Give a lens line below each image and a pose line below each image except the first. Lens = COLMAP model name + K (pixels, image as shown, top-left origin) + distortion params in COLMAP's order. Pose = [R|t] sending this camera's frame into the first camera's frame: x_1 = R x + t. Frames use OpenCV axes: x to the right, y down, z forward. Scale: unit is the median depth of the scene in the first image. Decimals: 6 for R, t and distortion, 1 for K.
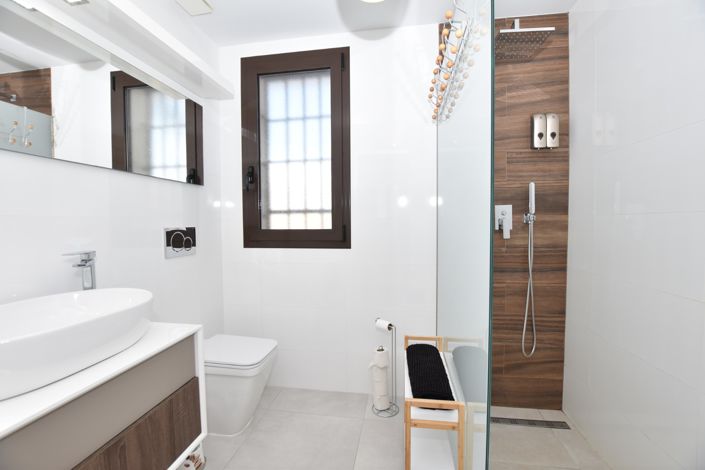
lens RADIAL K [[321.8, 0, 352.5], [0, 321.8, 235.0], [0, 0, 1]] dist [-0.001493, -0.000235]
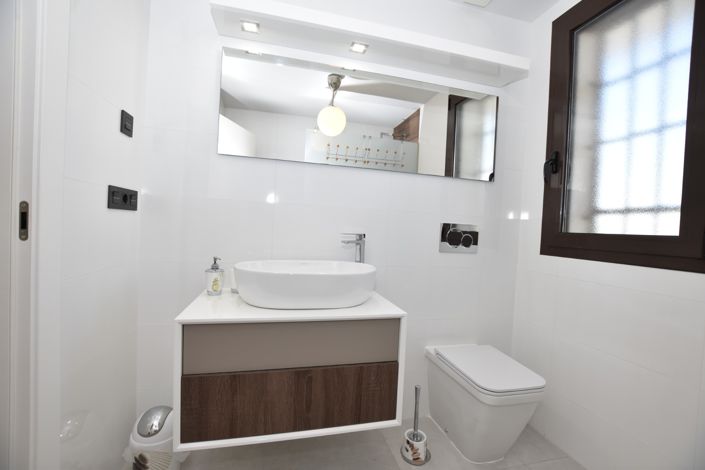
lens RADIAL K [[314.4, 0, 353.6], [0, 314.4, 232.3], [0, 0, 1]] dist [-0.000112, -0.000098]
pose [[0.395968, 0.043147, -0.917250, 0.222449], [-0.089213, 0.995978, 0.008338, 0.022050], [0.913920, 0.078529, 0.398225, 0.276148]]
